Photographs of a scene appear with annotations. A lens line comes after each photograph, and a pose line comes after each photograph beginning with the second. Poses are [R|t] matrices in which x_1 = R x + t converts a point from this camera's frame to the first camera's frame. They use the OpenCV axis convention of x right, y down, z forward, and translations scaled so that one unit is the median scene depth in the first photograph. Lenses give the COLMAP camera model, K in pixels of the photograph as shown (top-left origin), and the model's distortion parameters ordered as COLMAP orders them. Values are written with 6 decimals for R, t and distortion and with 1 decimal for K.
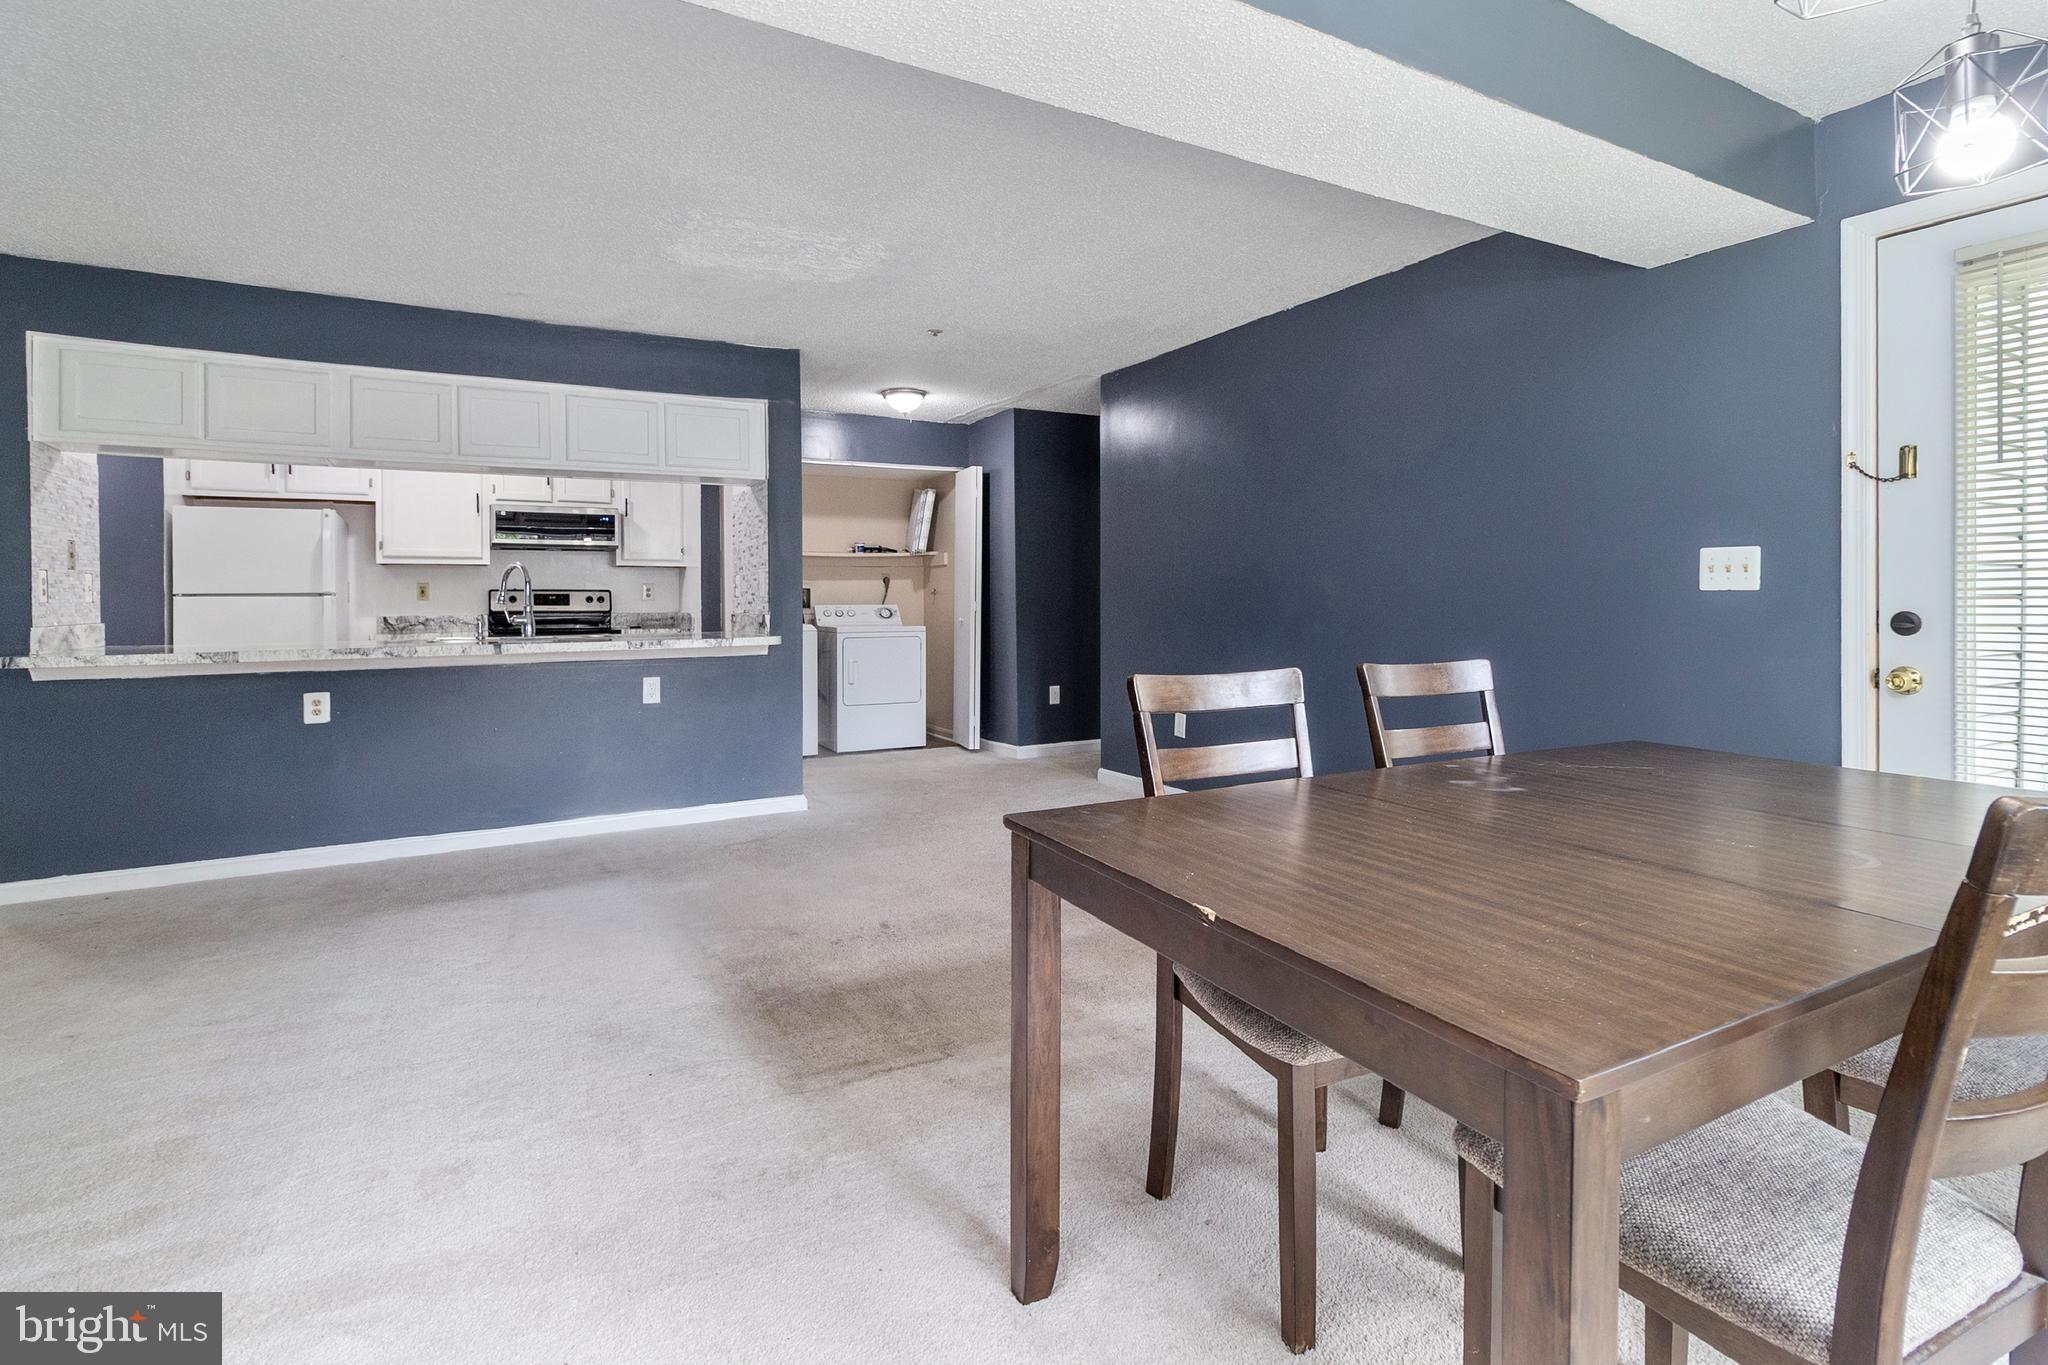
lens RADIAL K [[1015.7, 0, 1023.4], [0, 1015.7, 604.6], [0, 0, 1]] dist [-0.002558, -0.000594]
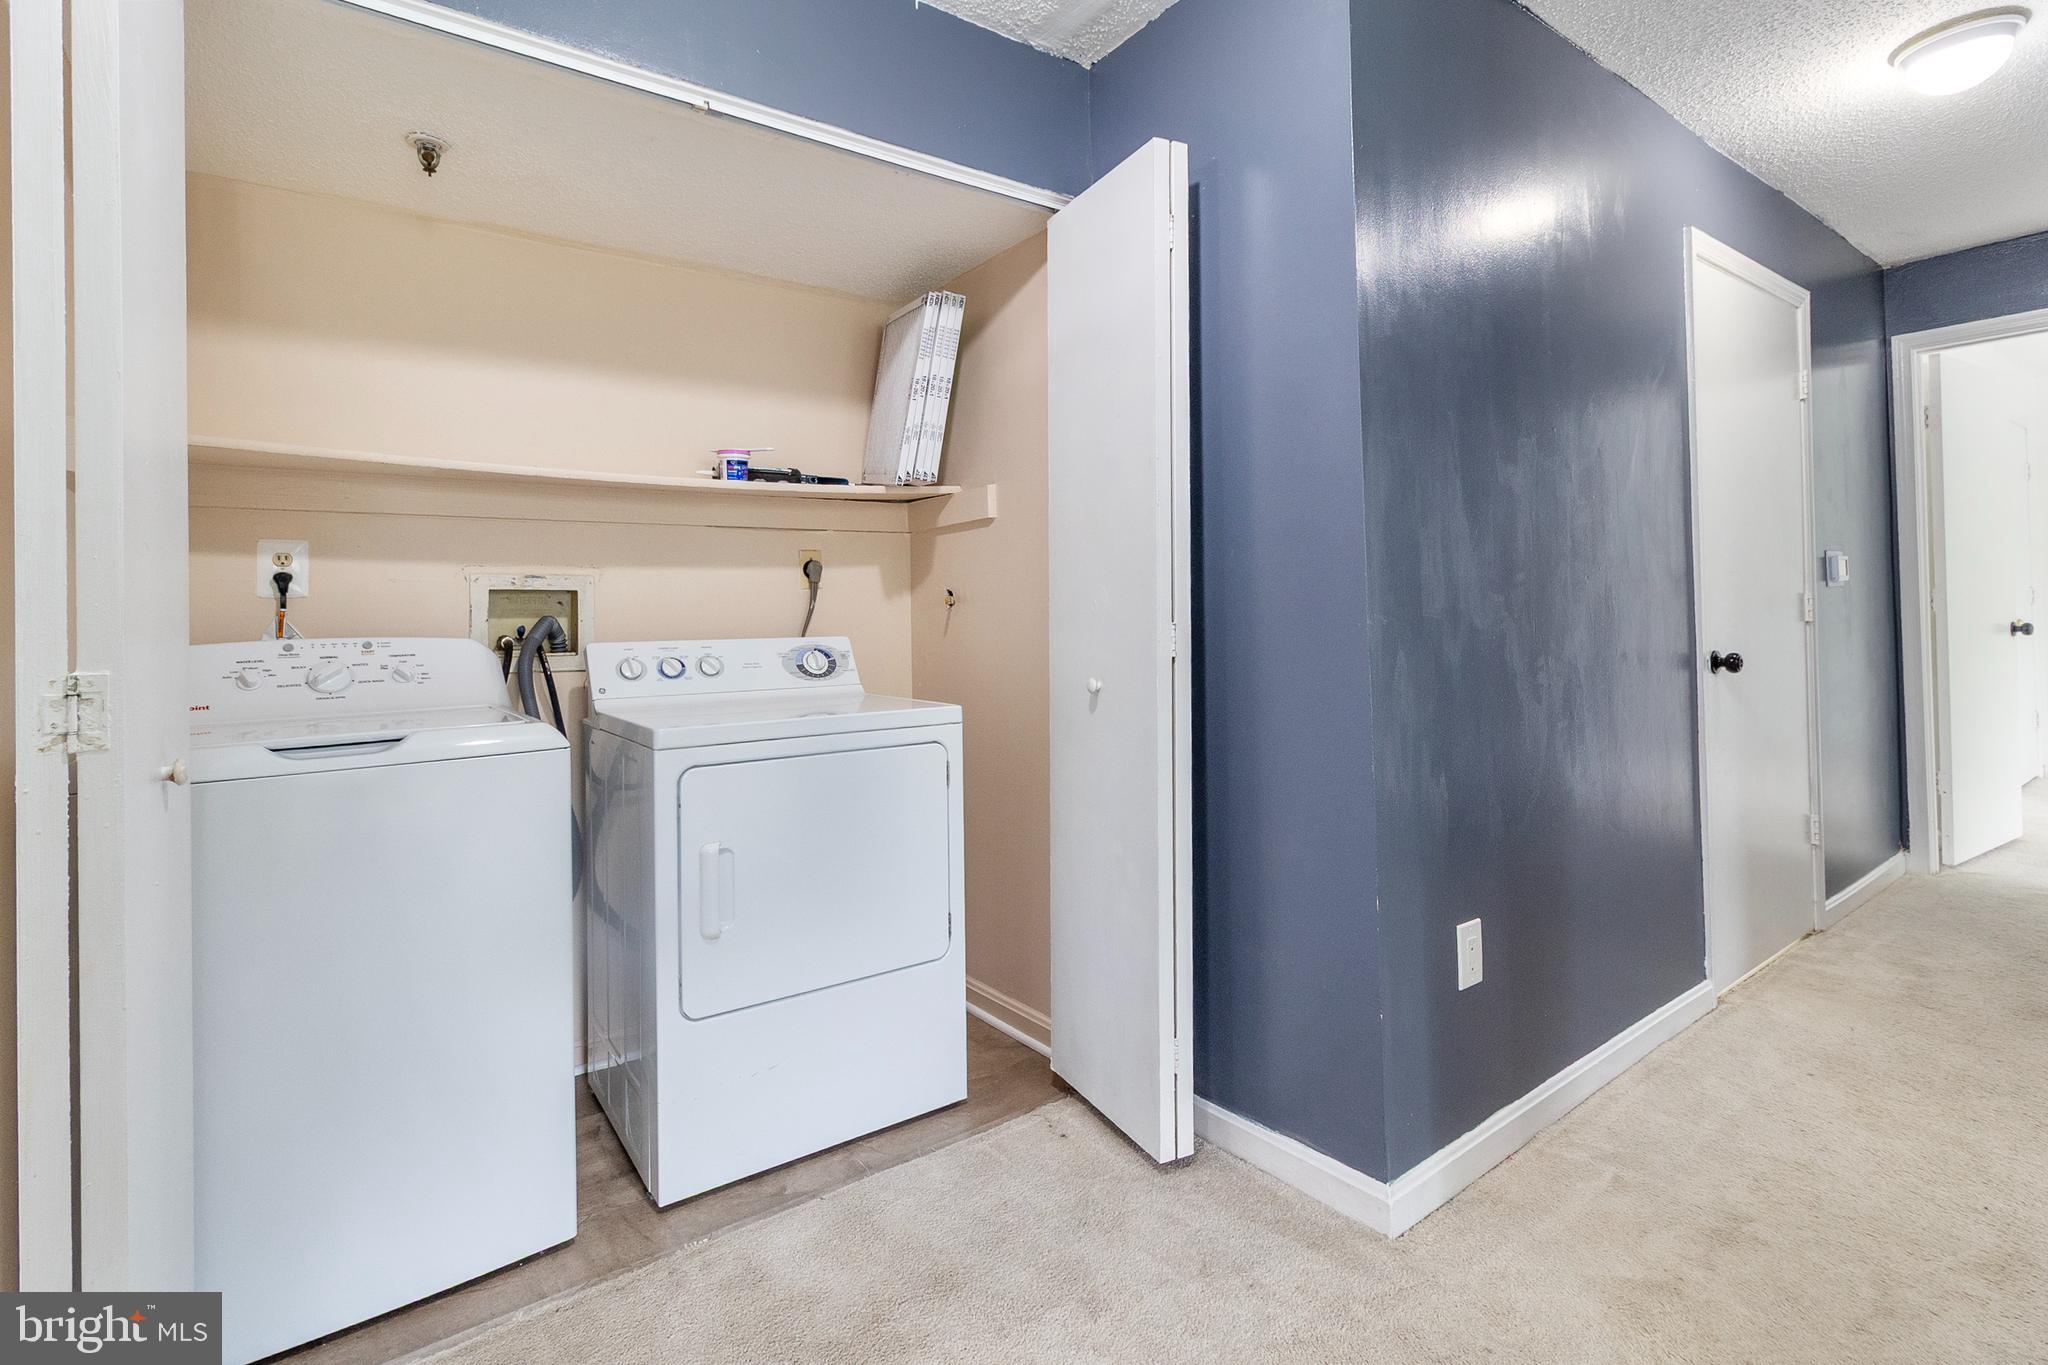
lens RADIAL K [[977.9, 0, 1038.5], [0, 977.9, 608.7], [0, 0, 1]] dist [-0.000870, -0.000236]
pose [[0.988026, -0.013130, 0.153729, -0.113479], [0.015965, 0.999724, -0.017225, -0.002730], [-0.153461, 0.019474, 0.987963, 0.673936]]
